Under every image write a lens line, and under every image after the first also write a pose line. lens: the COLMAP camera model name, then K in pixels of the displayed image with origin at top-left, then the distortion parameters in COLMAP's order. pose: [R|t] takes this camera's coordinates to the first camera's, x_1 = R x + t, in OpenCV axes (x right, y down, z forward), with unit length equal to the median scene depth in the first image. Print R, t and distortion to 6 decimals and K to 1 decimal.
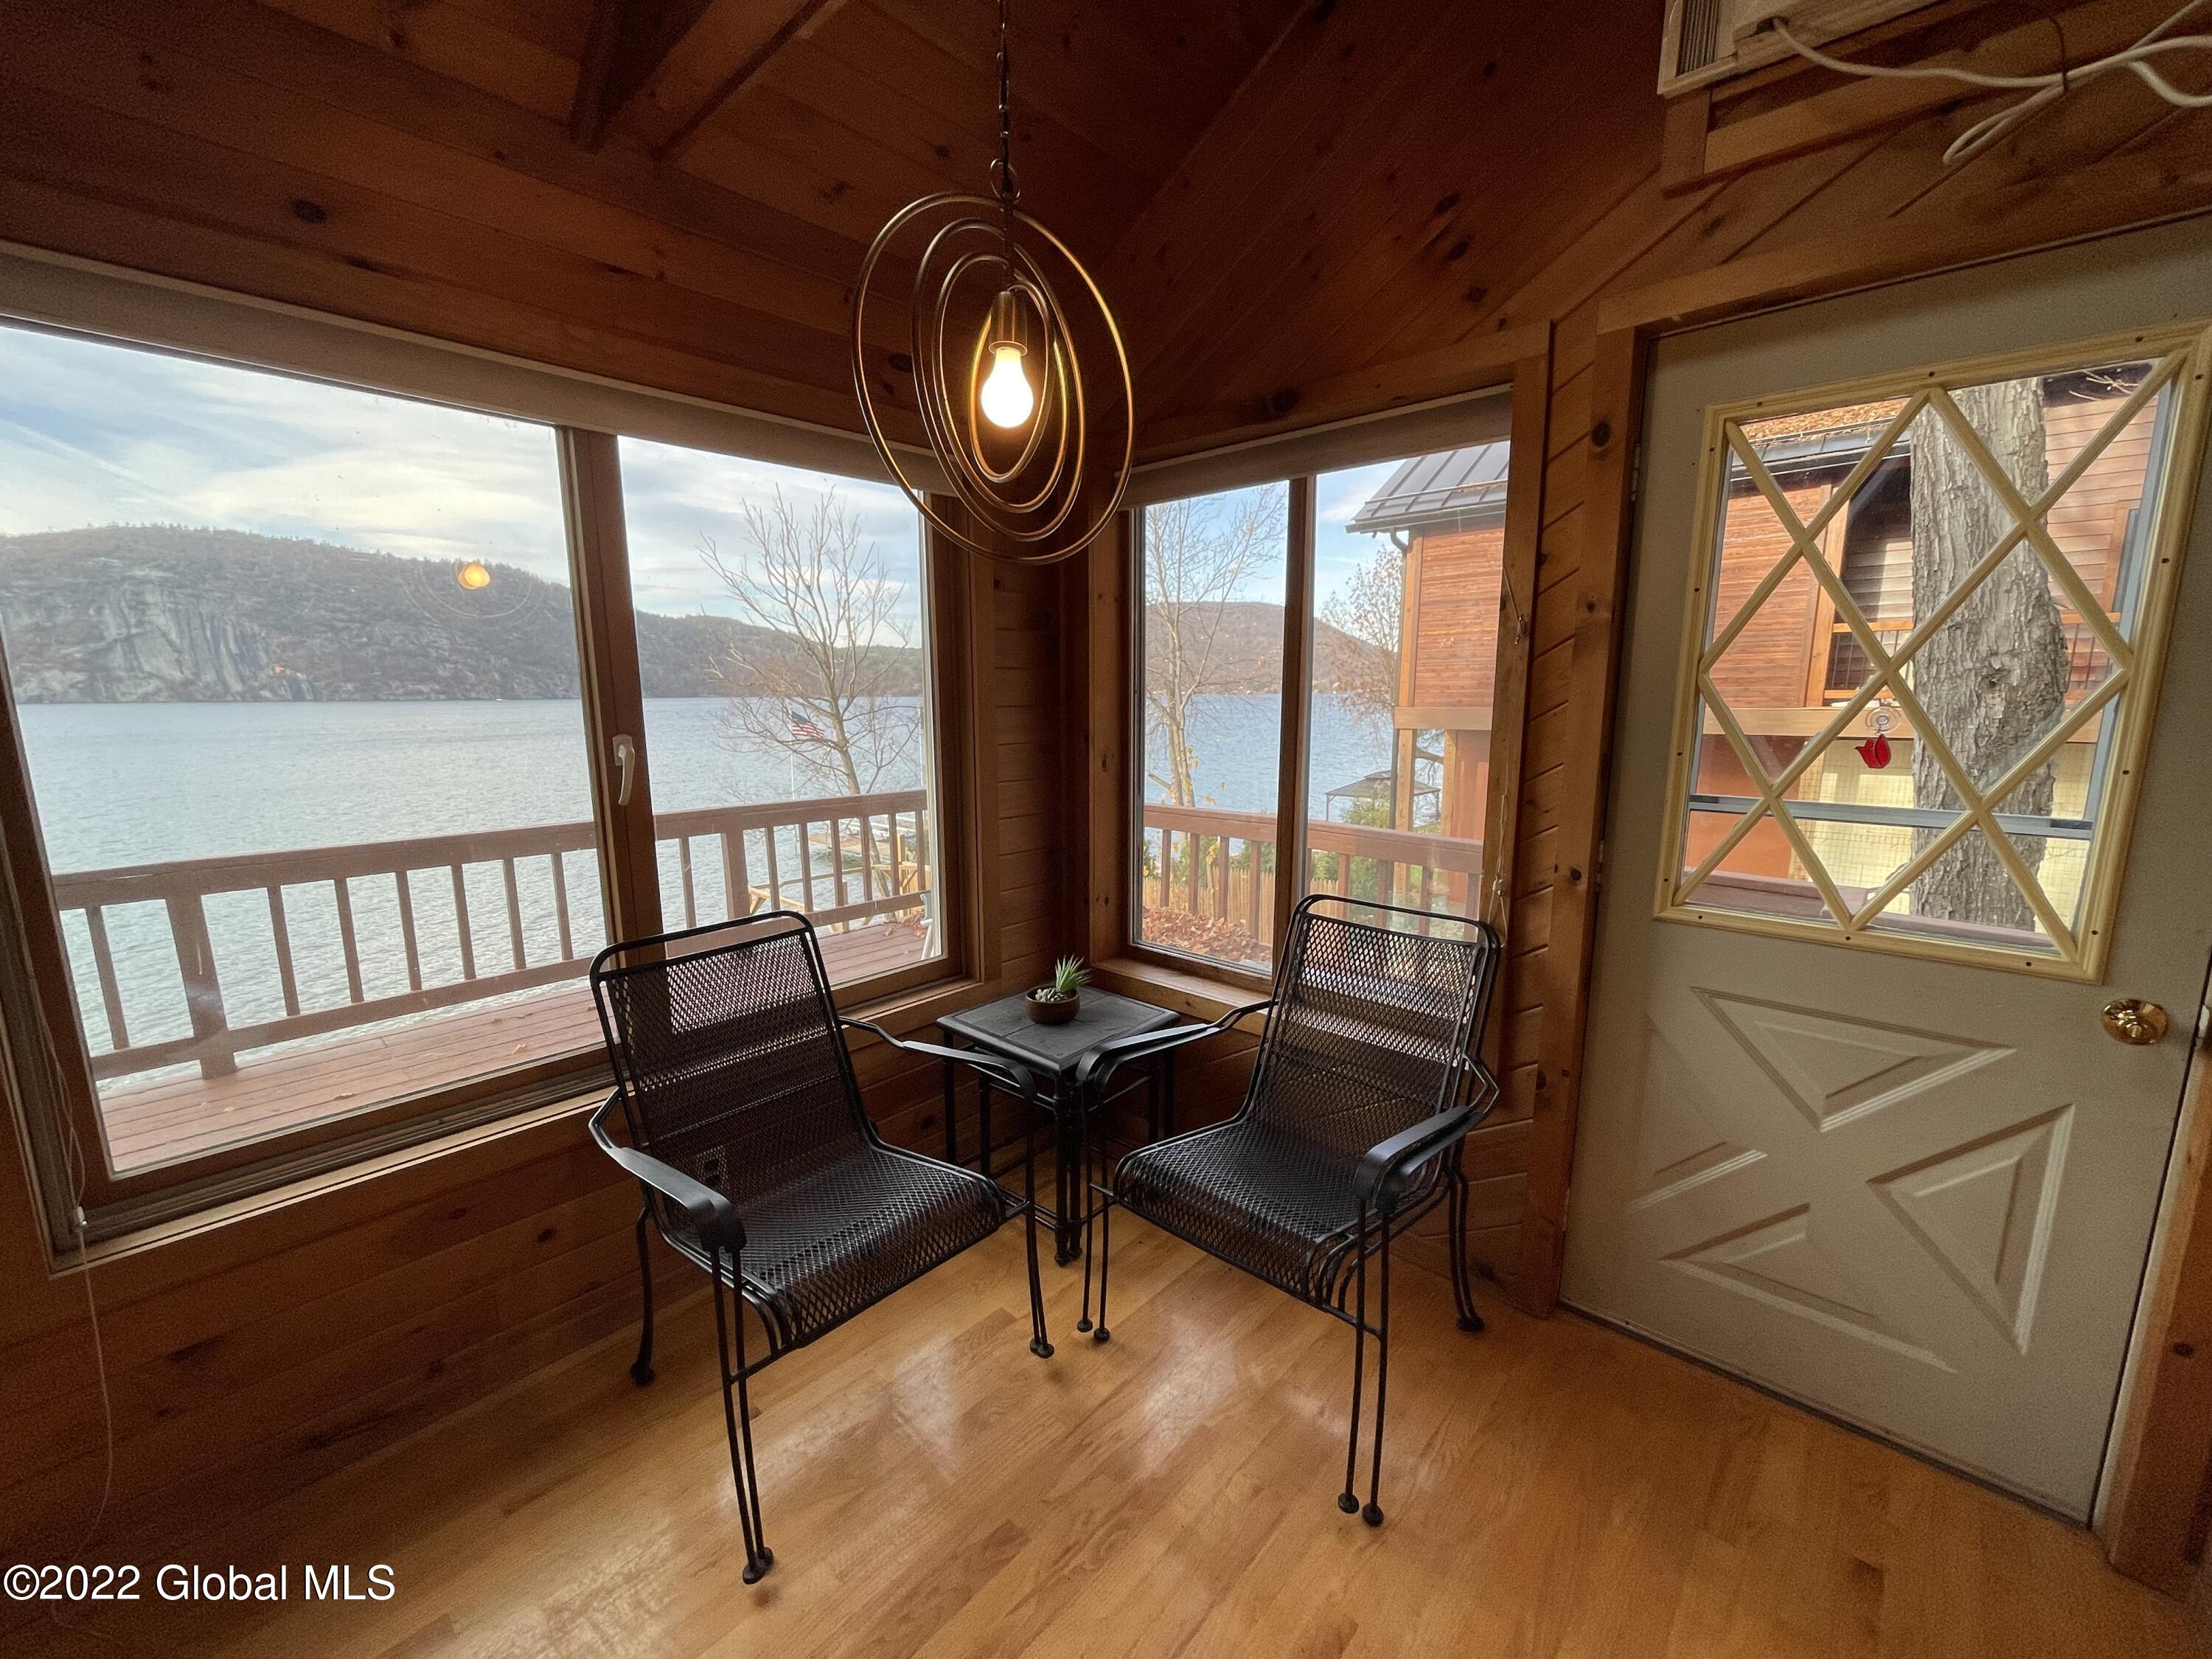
lens RADIAL K [[880.7, 0, 1110.7], [0, 880.7, 836.0], [0, 0, 1]] dist [0.001571, 0.000164]
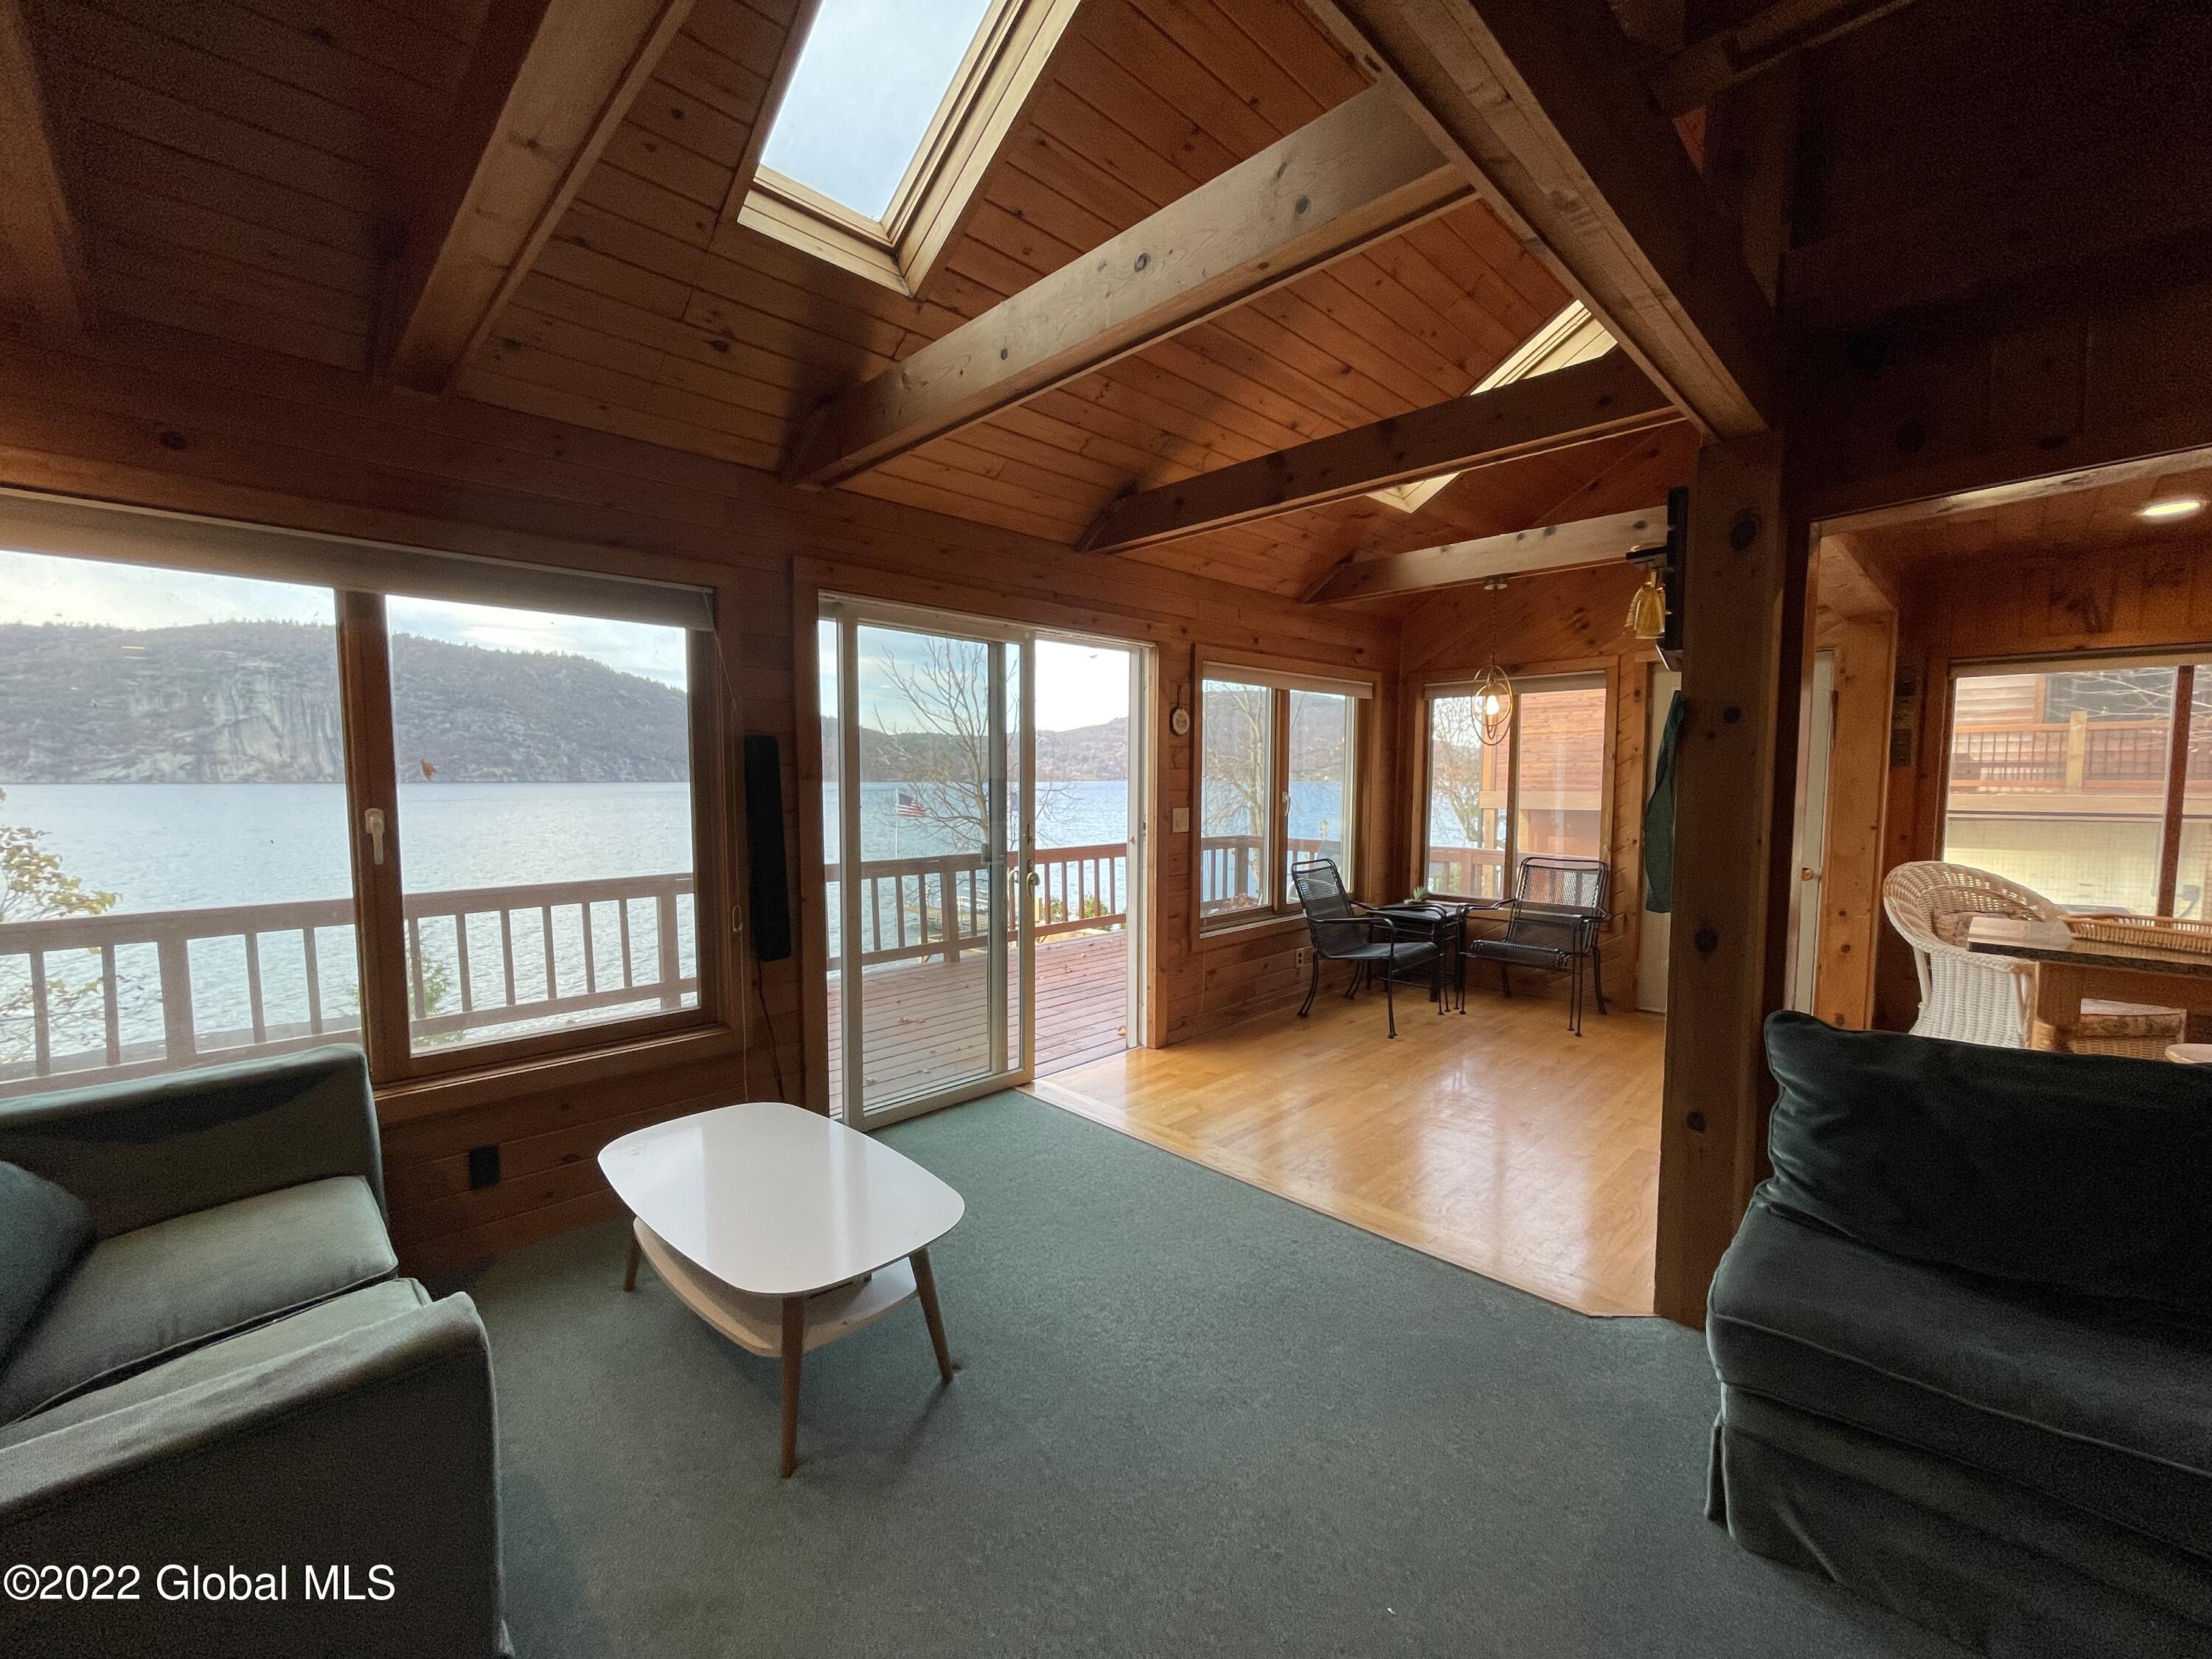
lens RADIAL K [[880.7, 0, 1108.3], [0, 880.7, 839.8], [0, 0, 1]] dist [0.001571, 0.000164]
pose [[0.998671, 0.008887, -0.050757, -0.082371], [-0.013510, 0.995717, -0.091466, 0.025825], [0.049727, 0.092030, 0.994514, -0.153795]]
